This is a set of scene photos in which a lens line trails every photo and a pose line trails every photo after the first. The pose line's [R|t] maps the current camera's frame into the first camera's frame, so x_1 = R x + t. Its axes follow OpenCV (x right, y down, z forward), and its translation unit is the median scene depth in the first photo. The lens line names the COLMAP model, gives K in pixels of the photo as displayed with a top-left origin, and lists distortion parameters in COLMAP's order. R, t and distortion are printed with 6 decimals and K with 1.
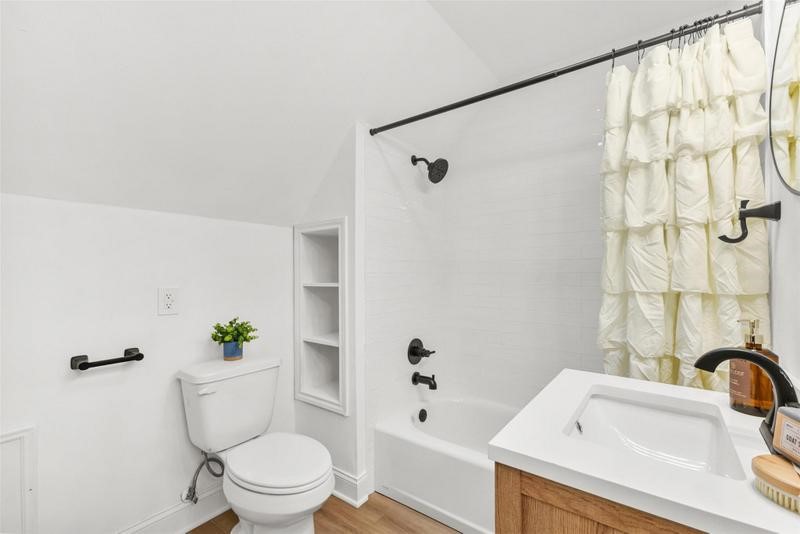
lens RADIAL K [[351.3, 0, 403.9], [0, 351.3, 272.3], [0, 0, 1]] dist [0.021243, 0.000122]
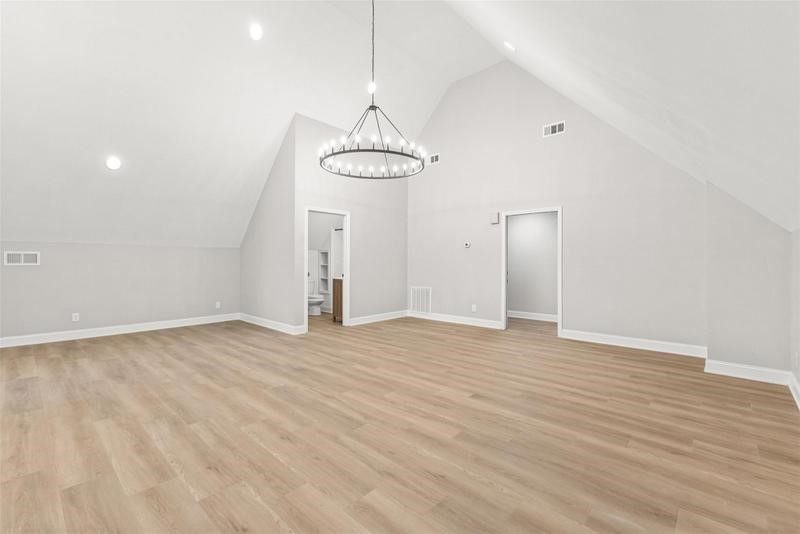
lens RADIAL K [[351.3, 0, 402.0], [0, 351.3, 263.9], [0, 0, 1]] dist [0.021243, 0.000122]
pose [[0.992514, 0.008144, -0.121856, 1.983118], [-0.007393, 0.999951, 0.006610, -0.016126], [0.121903, -0.005660, 0.992526, -5.060159]]
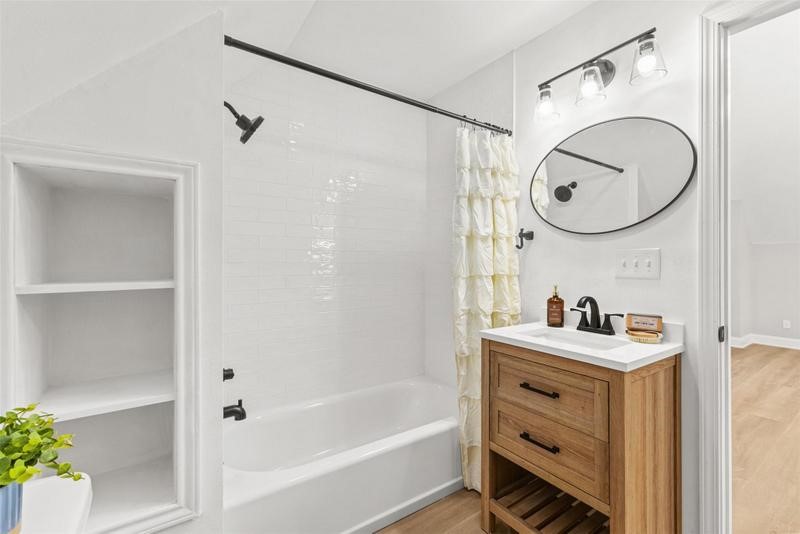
lens RADIAL K [[351.3, 0, 400.6], [0, 351.3, 260.7], [0, 0, 1]] dist [0.021243, 0.000122]
pose [[0.326869, 0.008083, 0.945035, -0.908096], [-0.006309, 0.999960, -0.006371, 0.000488], [-0.945049, -0.003880, 0.326907, 0.767500]]
